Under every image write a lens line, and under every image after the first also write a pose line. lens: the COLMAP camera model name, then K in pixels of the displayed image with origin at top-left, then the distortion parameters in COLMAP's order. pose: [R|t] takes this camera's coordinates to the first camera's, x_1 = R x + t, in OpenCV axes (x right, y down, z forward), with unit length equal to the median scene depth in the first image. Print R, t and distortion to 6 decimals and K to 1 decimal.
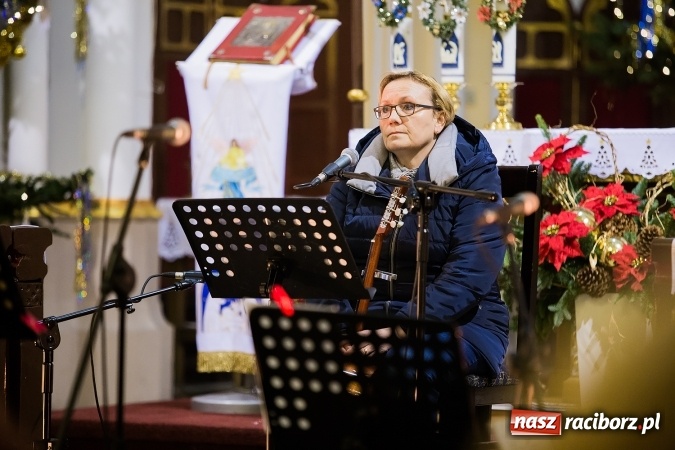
lens RADIAL K [[3407.4, 0, 337.5], [0, 3407.4, 225.0], [0, 0, 1]] dist [1.117605, 4.286732]
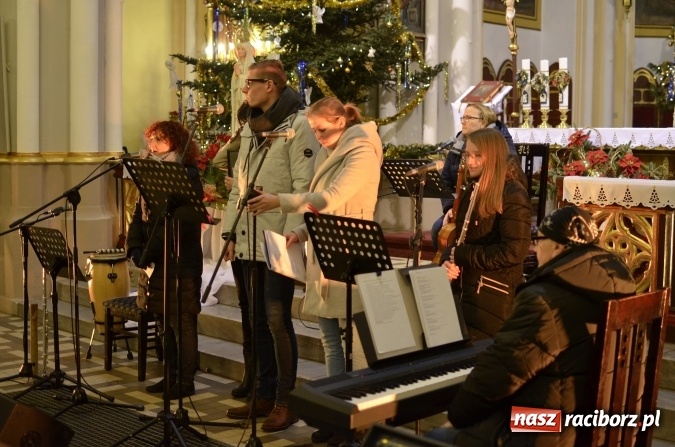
lens RADIAL K [[1034.3, 0, 337.5], [0, 1034.3, 223.5], [0, 0, 1]] dist [-0.148837, 0.039355]
pose [[0.954003, 0.018690, -0.299213, 0.117286], [0.001383, 0.997770, 0.066735, -0.008077], [0.299793, -0.064079, 0.951850, 0.219757]]
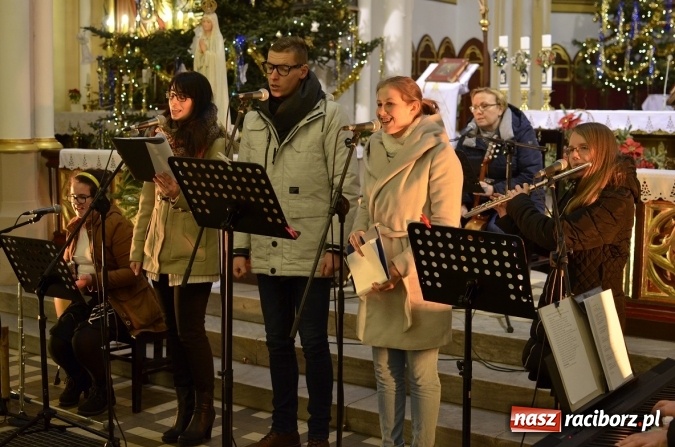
lens RADIAL K [[1034.3, 0, 337.5], [0, 1034.3, 223.5], [0, 0, 1]] dist [-0.148837, 0.039355]
pose [[0.988956, 0.008898, -0.147944, 0.011064], [0.004970, 0.995644, 0.093105, -0.016471], [0.148128, -0.092812, 0.984603, 0.268408]]
